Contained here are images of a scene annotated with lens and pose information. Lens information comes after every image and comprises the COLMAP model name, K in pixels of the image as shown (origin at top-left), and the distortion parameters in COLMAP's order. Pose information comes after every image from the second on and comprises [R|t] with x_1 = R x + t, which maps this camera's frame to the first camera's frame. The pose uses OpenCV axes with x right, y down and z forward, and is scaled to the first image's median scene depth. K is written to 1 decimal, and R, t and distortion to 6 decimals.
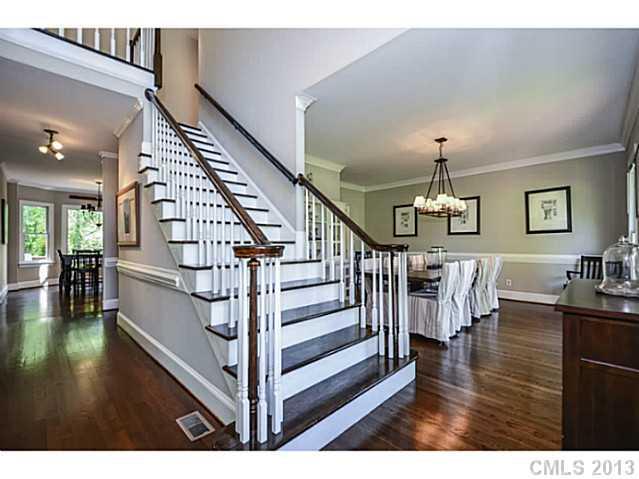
lens RADIAL K [[284.8, 0, 321.2], [0, 284.8, 242.9], [0, 0, 1]] dist [-0.005033, -0.000592]
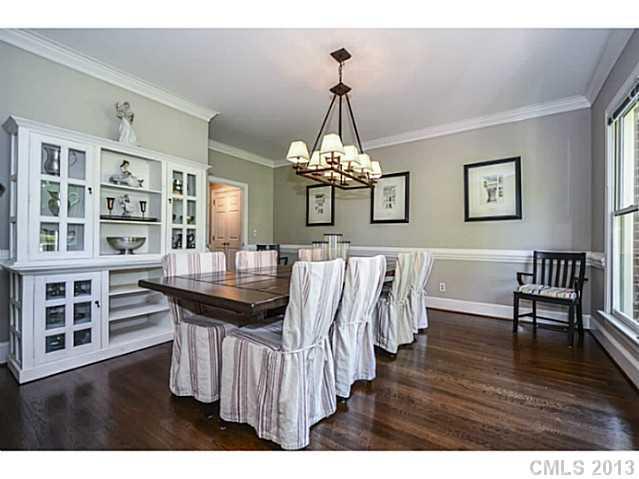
lens RADIAL K [[284.8, 0, 317.6], [0, 284.8, 239.1], [0, 0, 1]] dist [-0.005033, -0.000592]
pose [[0.986453, 0.015322, 0.163327, 0.247181], [-0.015509, 0.999880, -0.000129, 0.022518], [-0.163309, -0.002405, 0.986572, 0.366459]]
